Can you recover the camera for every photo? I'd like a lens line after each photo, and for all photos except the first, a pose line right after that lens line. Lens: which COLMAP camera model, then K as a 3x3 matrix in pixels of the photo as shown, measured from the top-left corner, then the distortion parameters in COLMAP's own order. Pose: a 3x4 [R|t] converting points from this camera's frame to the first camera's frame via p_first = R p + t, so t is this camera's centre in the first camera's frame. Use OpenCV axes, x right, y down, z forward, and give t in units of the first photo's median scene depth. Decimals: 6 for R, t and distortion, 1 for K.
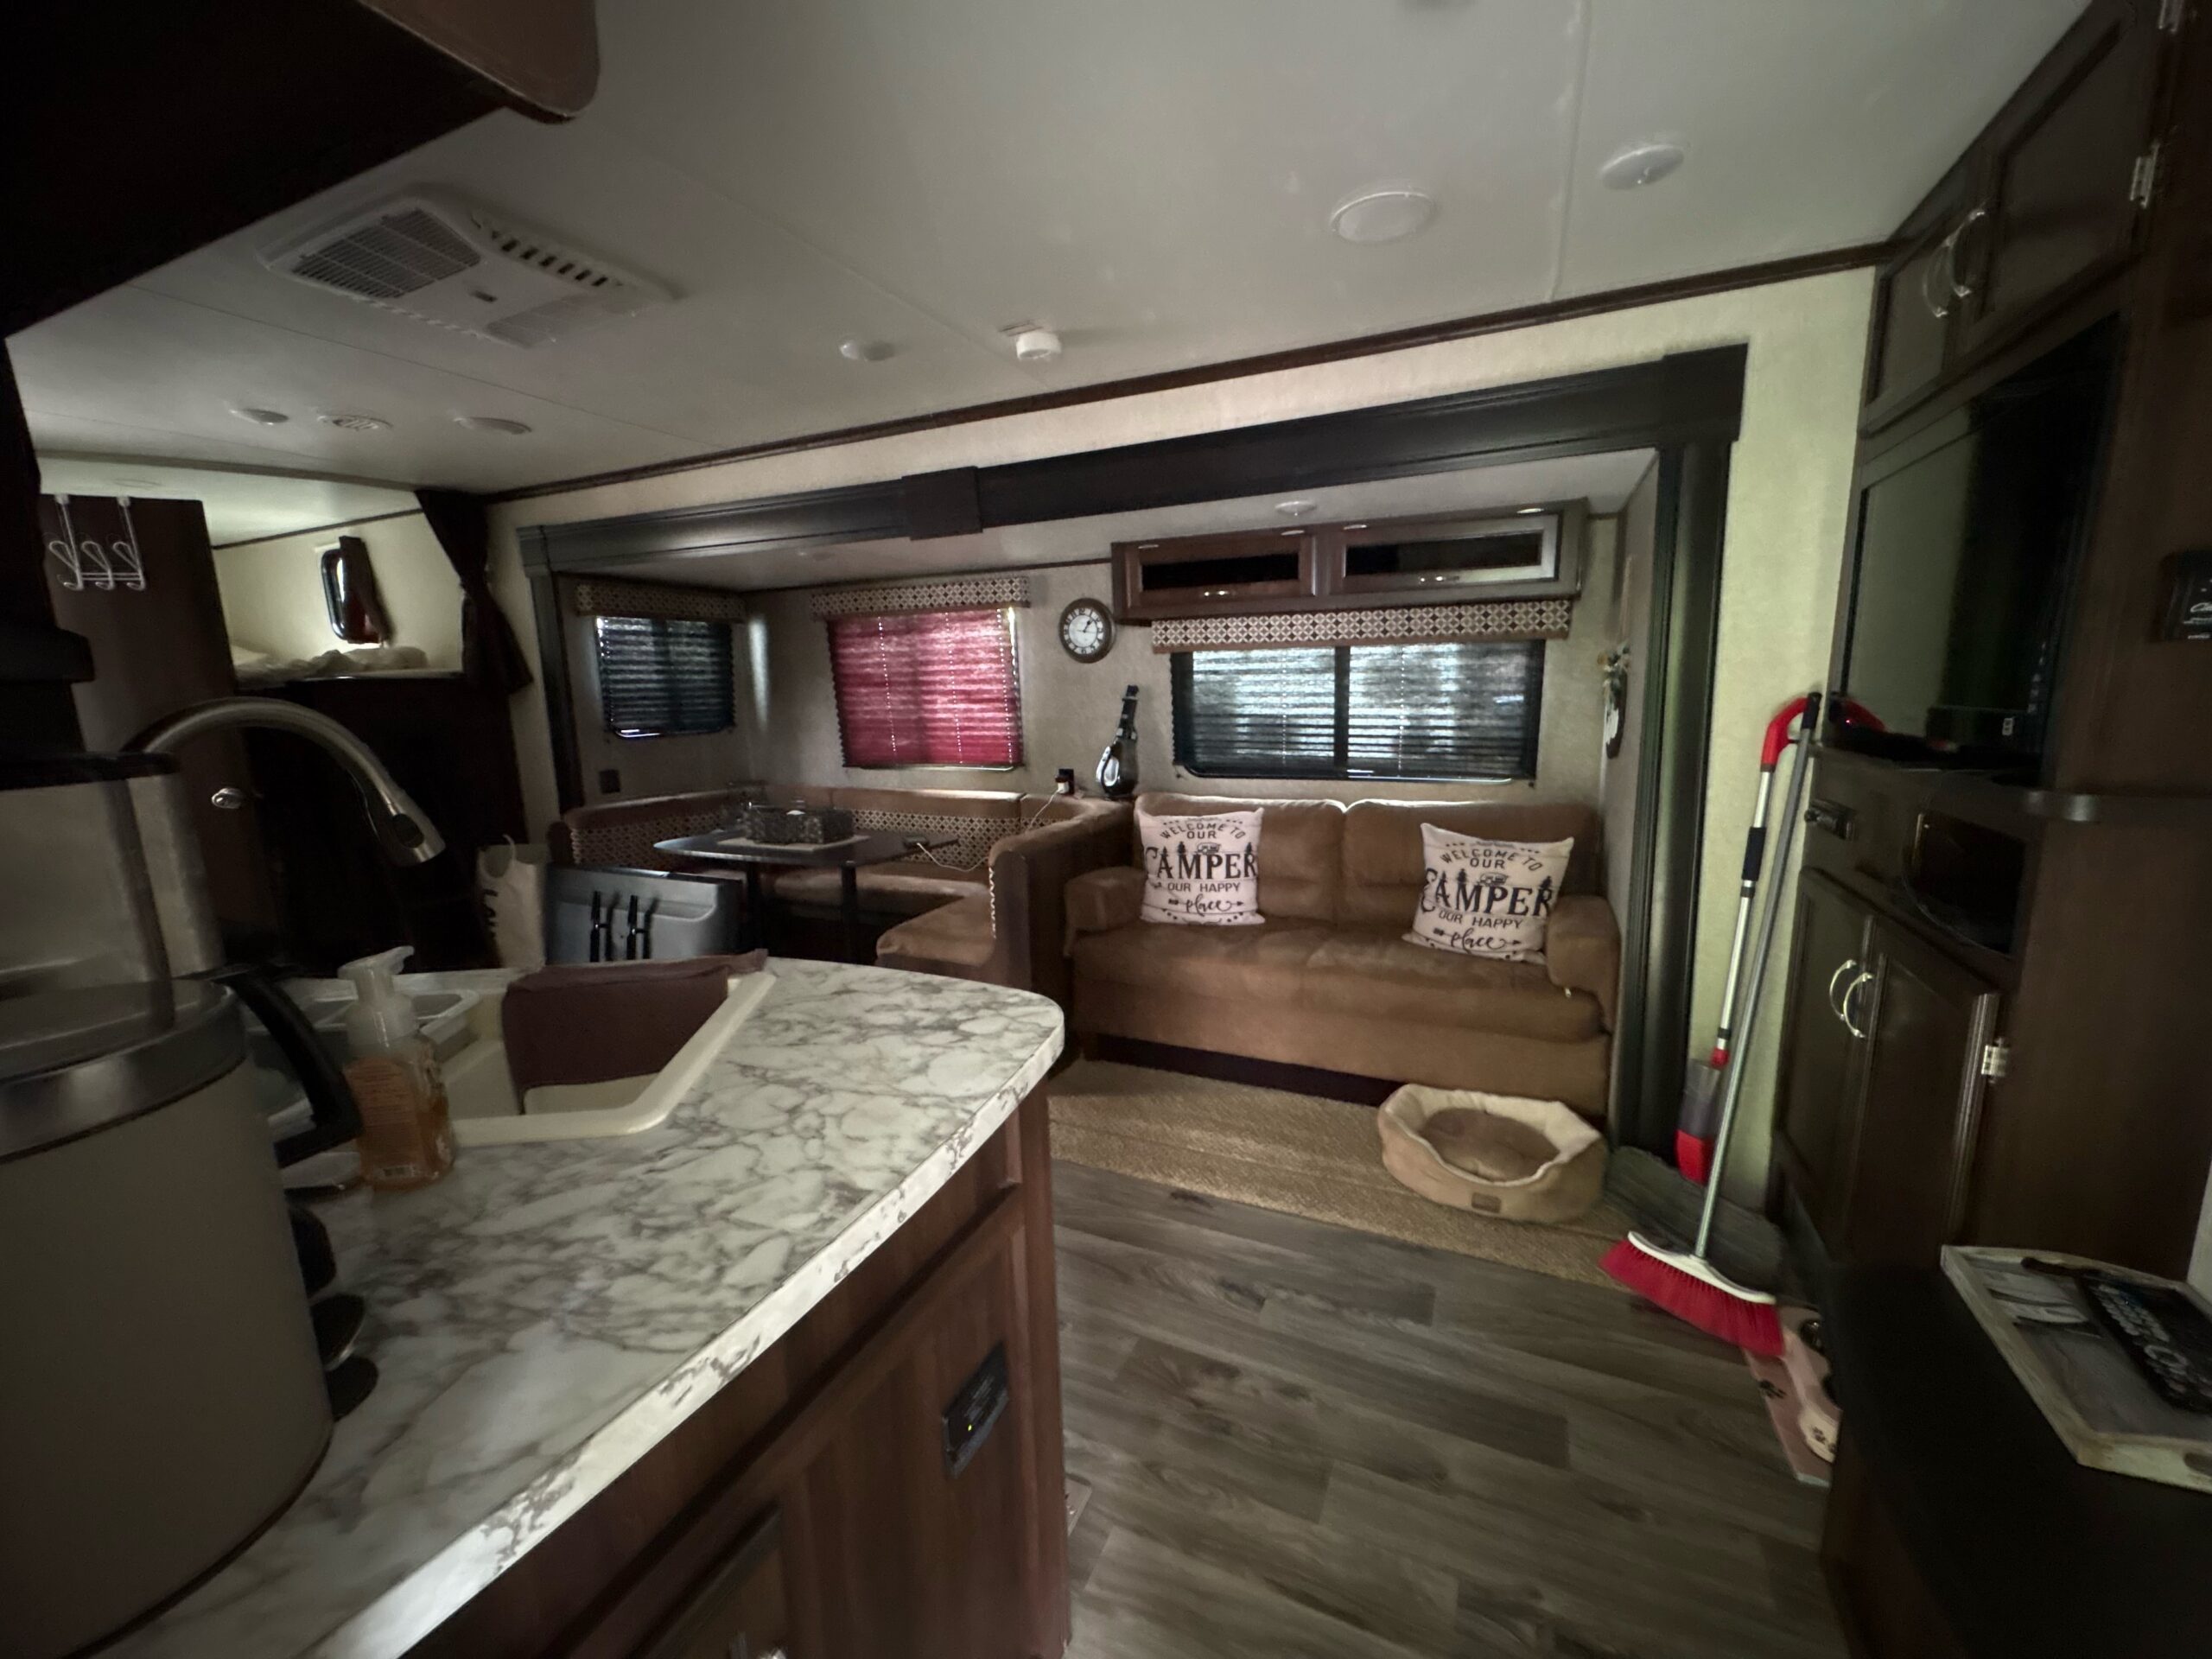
lens RADIAL K [[873.2, 0, 1106.0], [0, 873.2, 829.5], [0, 0, 1]] dist [0.001081, -0.000367]
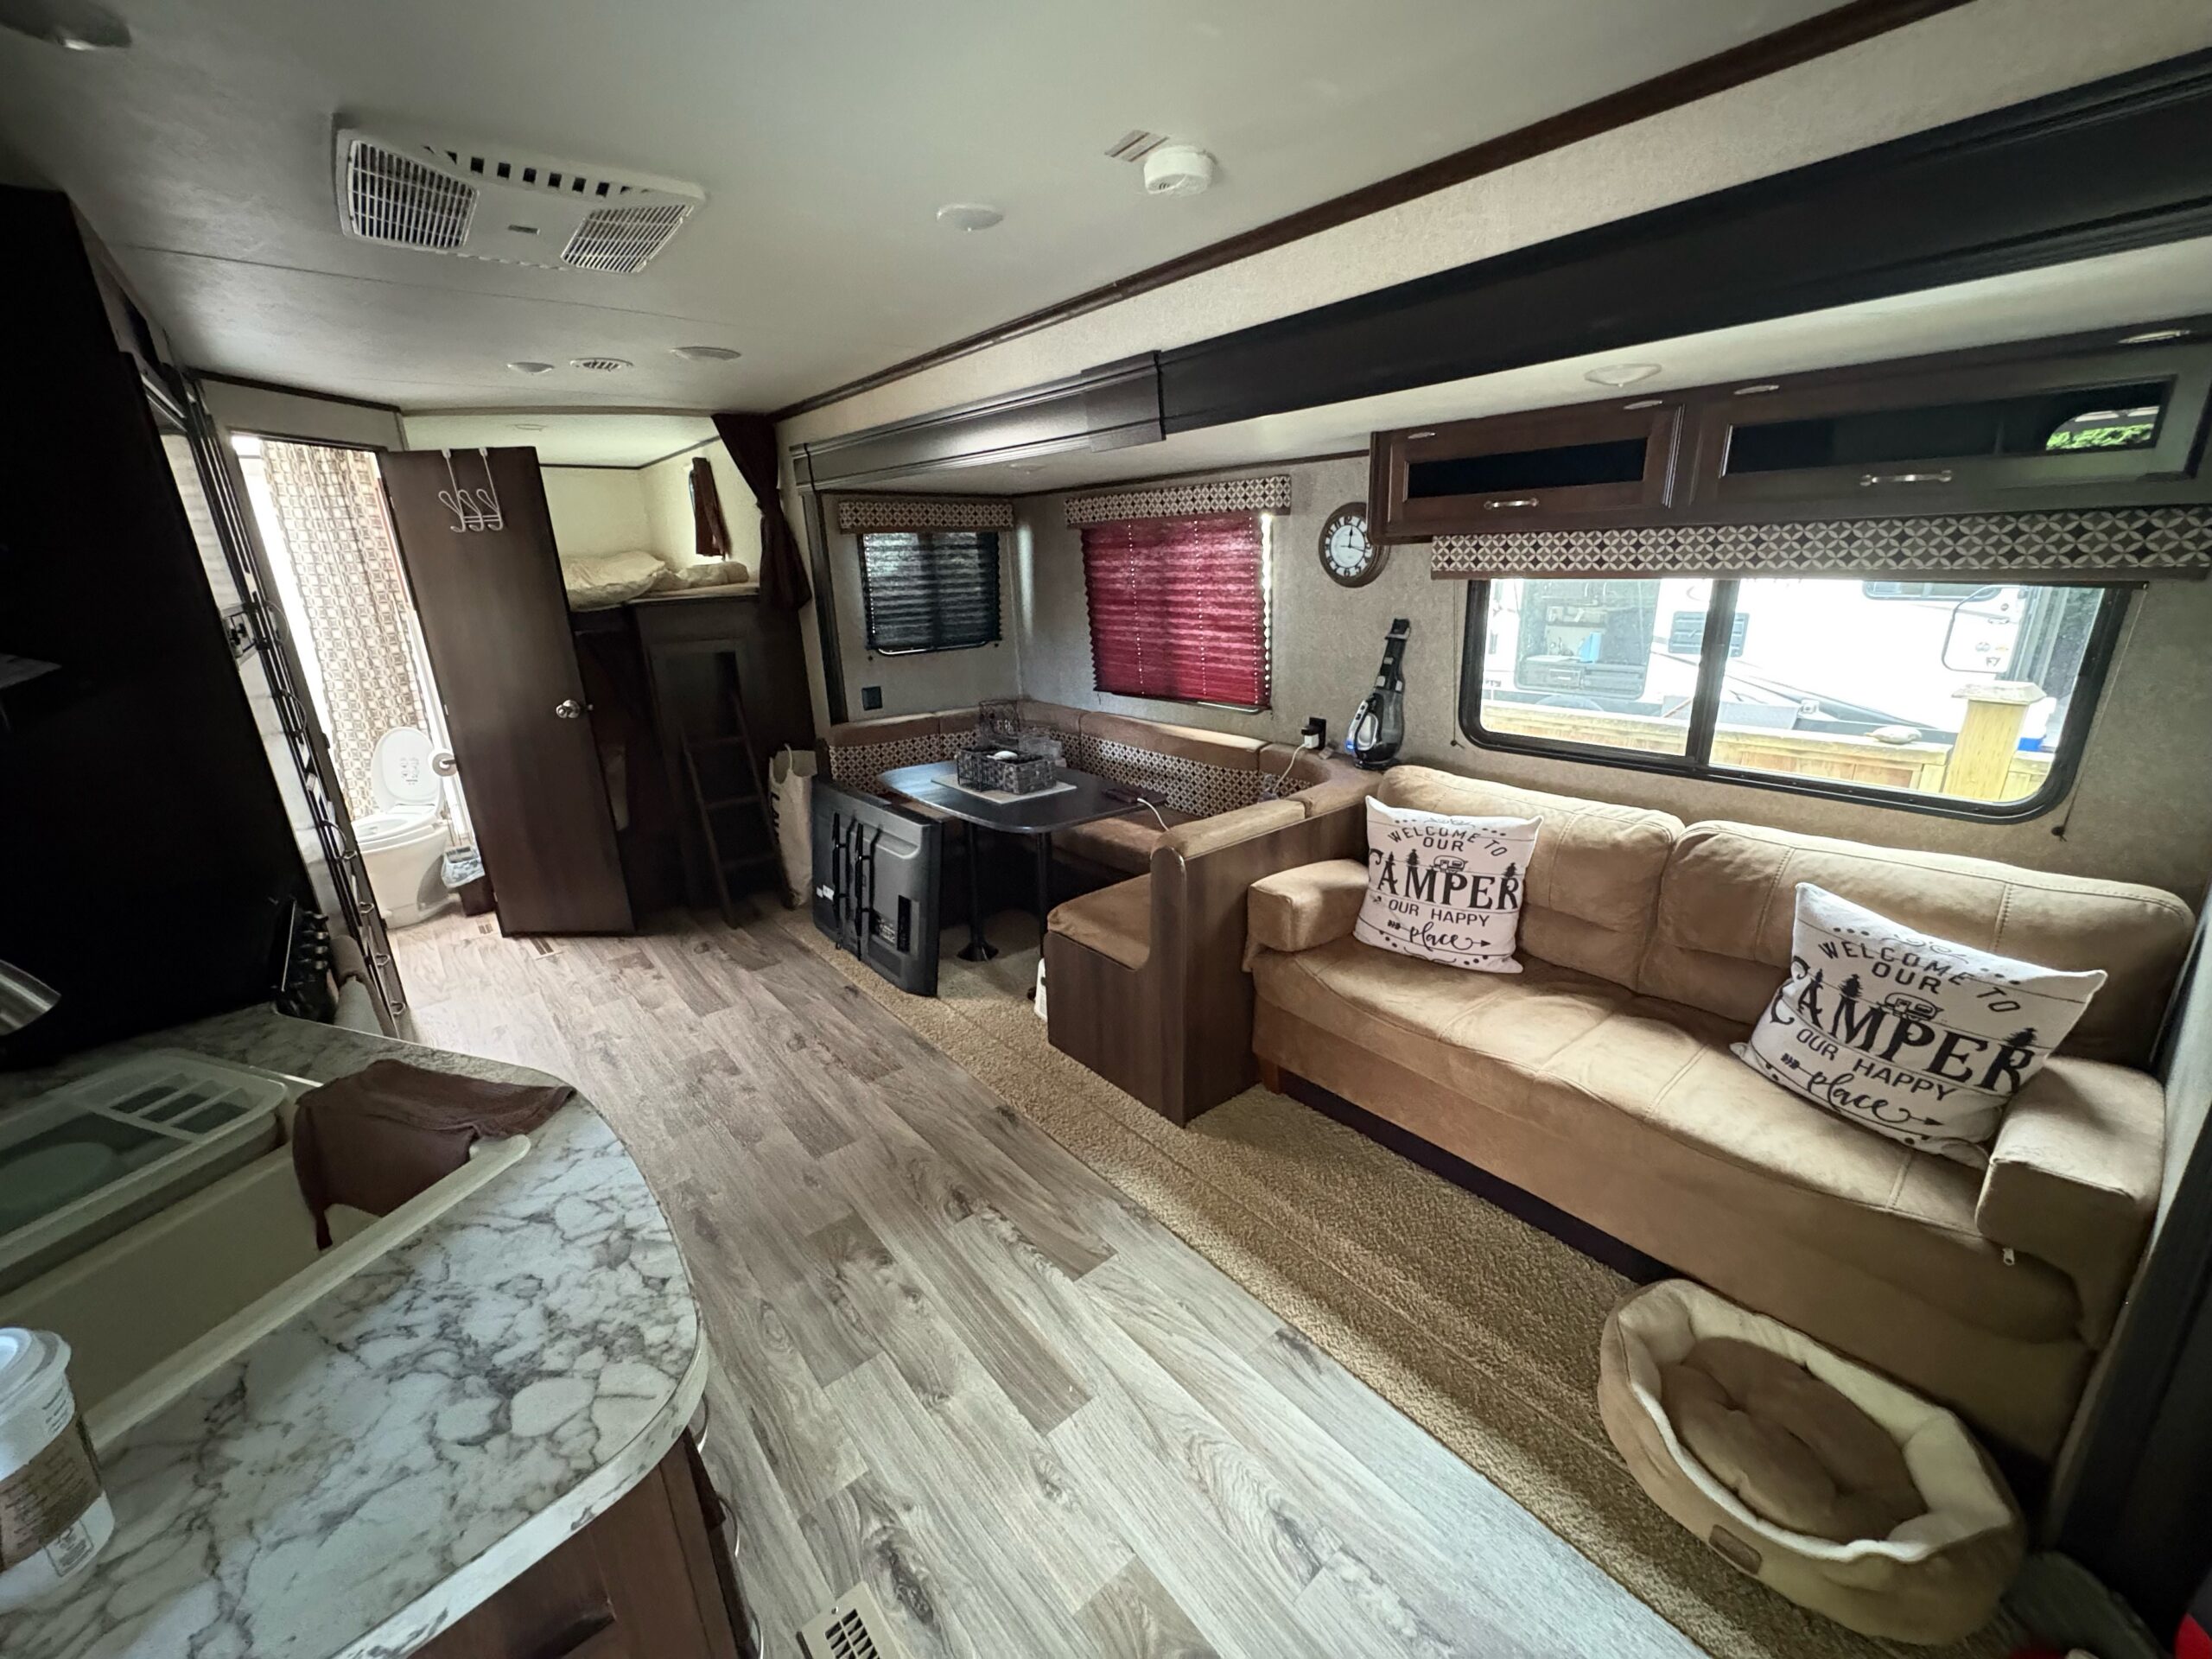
lens RADIAL K [[873.2, 0, 1106.0], [0, 873.2, 829.5], [0, 0, 1]] dist [0.001081, -0.000367]
pose [[0.906968, 0.122252, -0.403067, 0.124812], [-0.061845, 0.985232, 0.159664, -0.090732], [0.416634, -0.119882, 0.901135, 0.181015]]
